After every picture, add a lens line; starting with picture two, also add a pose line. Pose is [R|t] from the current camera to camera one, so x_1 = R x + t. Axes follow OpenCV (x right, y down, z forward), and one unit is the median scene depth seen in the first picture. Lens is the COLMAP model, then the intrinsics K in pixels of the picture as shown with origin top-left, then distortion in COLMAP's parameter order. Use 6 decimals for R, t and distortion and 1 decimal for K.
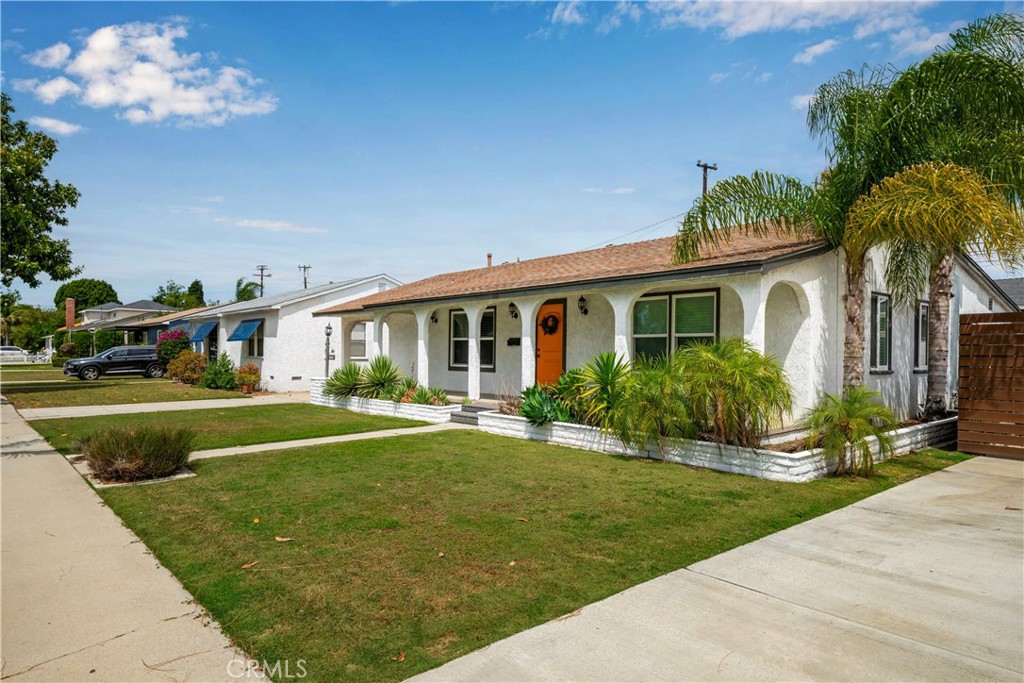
lens RADIAL K [[546.2, 0, 506.6], [0, 546.2, 348.6], [0, 0, 1]] dist [0.003588, 0.000157]
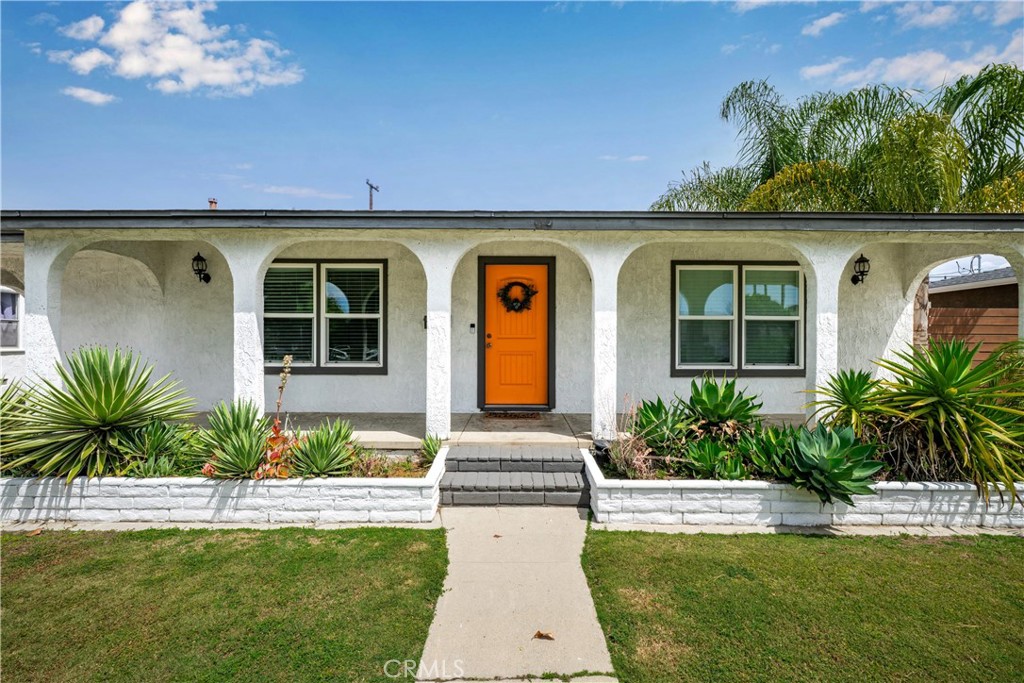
lens RADIAL K [[407.4, 0, 520.1], [0, 407.4, 339.6], [0, 0, 1]] dist [-0.012037, -0.000342]
pose [[0.682855, 0.002019, 0.730551, -0.262052], [-0.005991, 0.999978, 0.002836, 0.004766], [-0.730529, -0.006313, 0.682853, 0.677957]]
